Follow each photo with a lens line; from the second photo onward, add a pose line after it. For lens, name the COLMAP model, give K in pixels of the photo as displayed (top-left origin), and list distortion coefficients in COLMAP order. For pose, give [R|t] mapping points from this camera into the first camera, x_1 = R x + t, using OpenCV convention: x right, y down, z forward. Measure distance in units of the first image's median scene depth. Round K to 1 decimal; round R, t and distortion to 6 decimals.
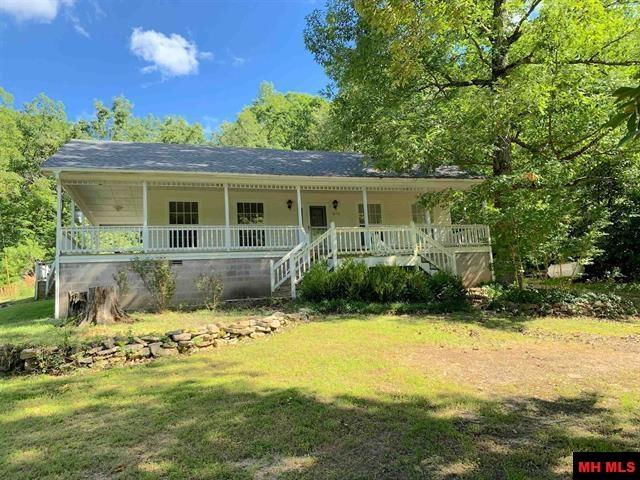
lens RADIAL K [[489.2, 0, 320.2], [0, 489.2, 237.2], [0, 0, 1]] dist [0.059462, -0.074348]
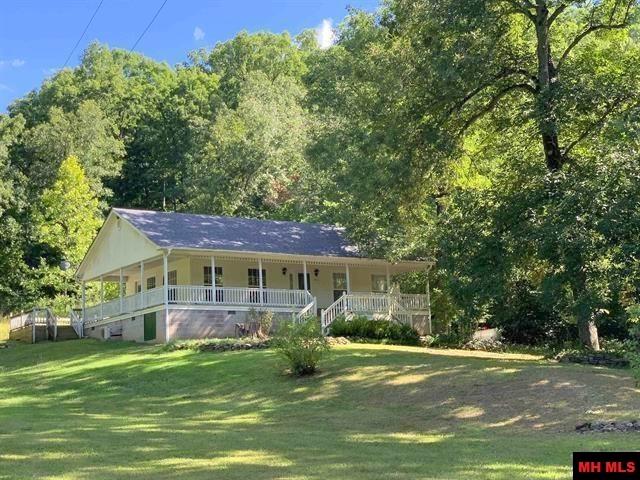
lens RADIAL K [[1089.1, 0, 318.8], [0, 1089.1, 240.0], [0, 0, 1]] dist [-0.019697, 0.000000]
pose [[0.966036, 0.059197, 0.251537, -0.908136], [-0.049544, 0.997778, -0.044543, -0.034254], [-0.253615, 0.030568, 0.966822, -2.316441]]
